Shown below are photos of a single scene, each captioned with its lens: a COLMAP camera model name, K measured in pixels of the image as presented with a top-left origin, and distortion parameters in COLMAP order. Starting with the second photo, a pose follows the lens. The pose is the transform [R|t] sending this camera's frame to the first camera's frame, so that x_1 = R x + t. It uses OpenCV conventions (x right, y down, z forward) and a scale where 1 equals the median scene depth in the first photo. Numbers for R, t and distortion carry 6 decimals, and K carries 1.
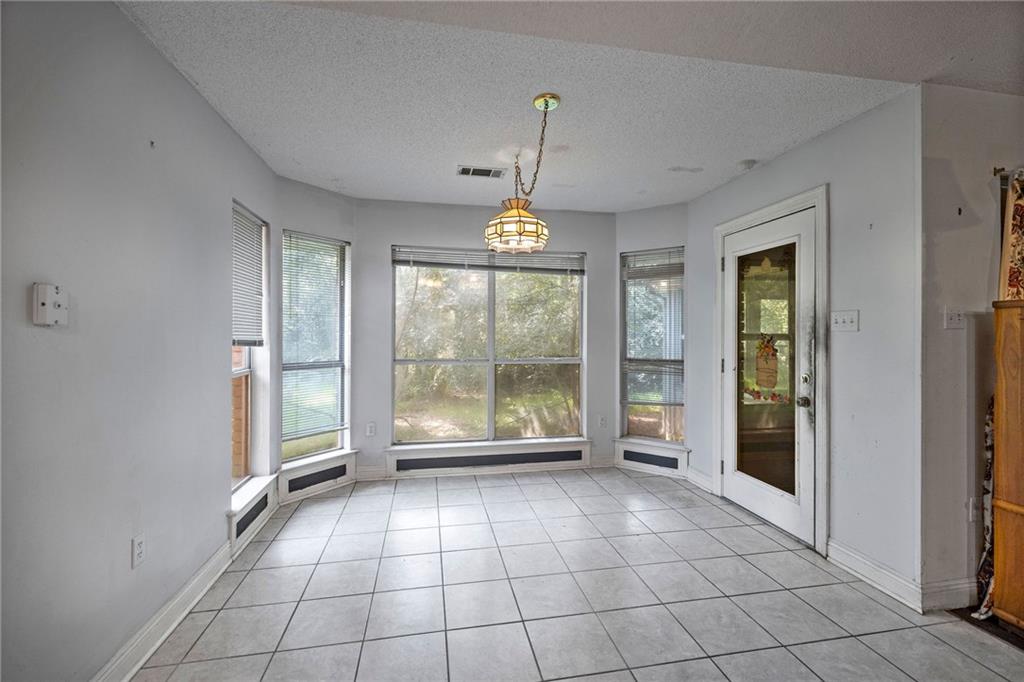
lens RADIAL K [[432.5, 0, 508.5], [0, 432.5, 334.1], [0, 0, 1]] dist [0.000791, -0.000649]
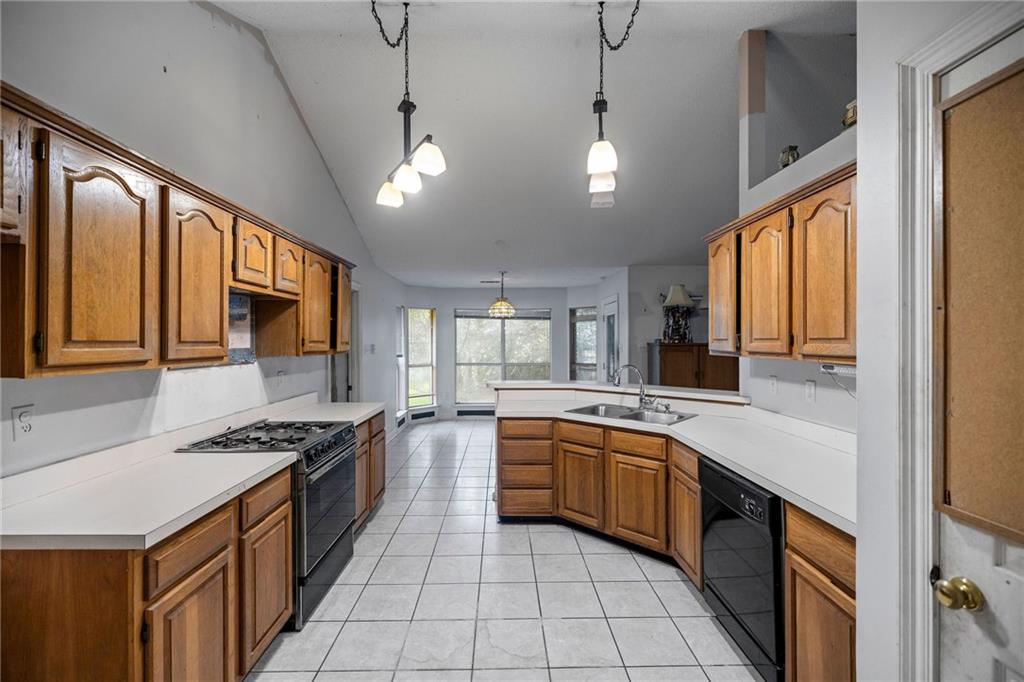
lens RADIAL K [[432.5, 0, 508.3], [0, 432.5, 341.6], [0, 0, 1]] dist [0.000791, -0.000649]
pose [[0.986588, -0.006259, -0.163112, 0.345918], [0.006329, 0.999980, -0.000092, -0.046415], [0.163110, -0.000942, 0.986608, -1.077463]]
